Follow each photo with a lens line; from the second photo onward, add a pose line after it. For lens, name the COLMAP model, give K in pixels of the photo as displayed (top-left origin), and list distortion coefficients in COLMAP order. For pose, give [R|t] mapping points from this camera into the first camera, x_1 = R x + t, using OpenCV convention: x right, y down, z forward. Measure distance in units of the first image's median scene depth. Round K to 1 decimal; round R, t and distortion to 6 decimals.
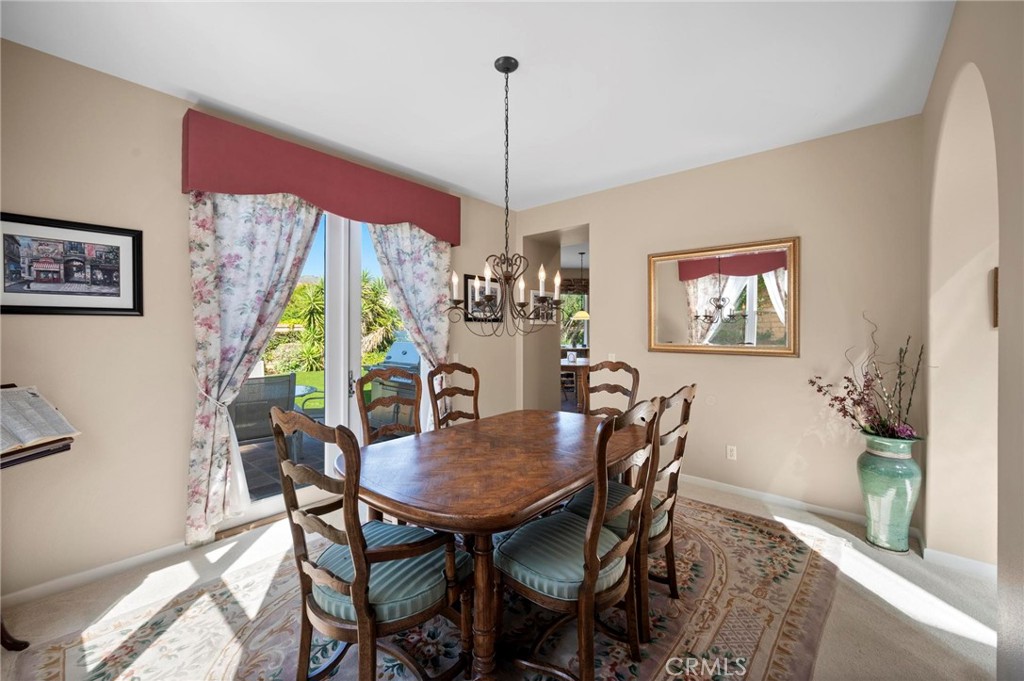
lens RADIAL K [[411.7, 0, 510.4], [0, 411.7, 329.6], [0, 0, 1]] dist [-0.000538, 0.000056]
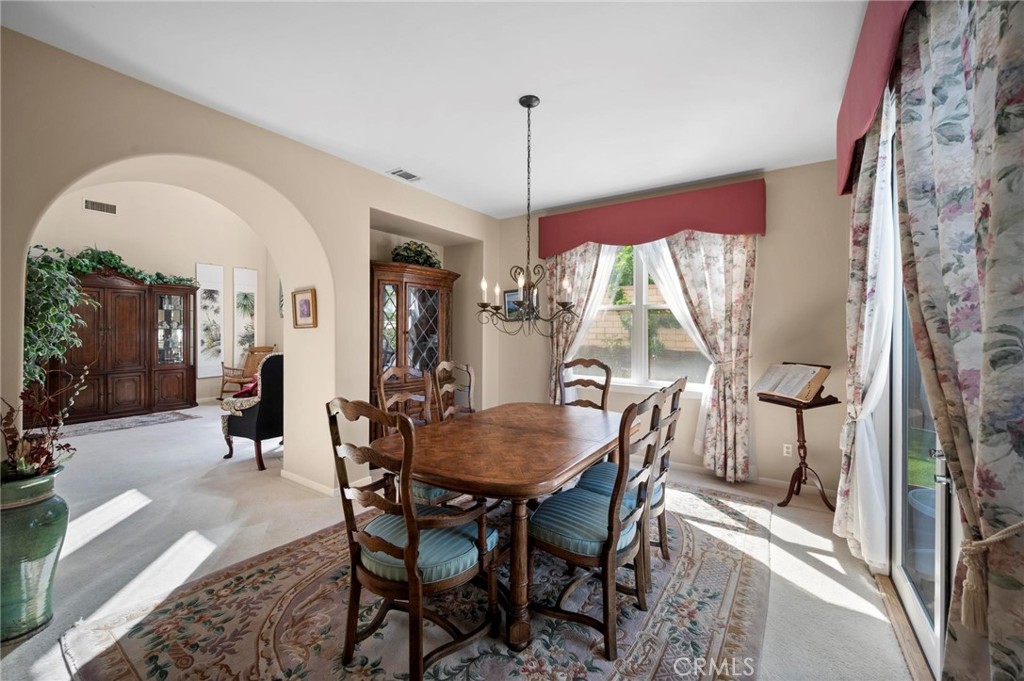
lens RADIAL K [[411.7, 0, 510.4], [0, 411.7, 329.6], [0, 0, 1]] dist [-0.000538, 0.000056]
pose [[-0.992169, -0.004058, -0.124838, 0.172308], [-0.004370, 0.999988, 0.002222, -0.004338], [0.124828, 0.002750, -0.992175, 1.990377]]
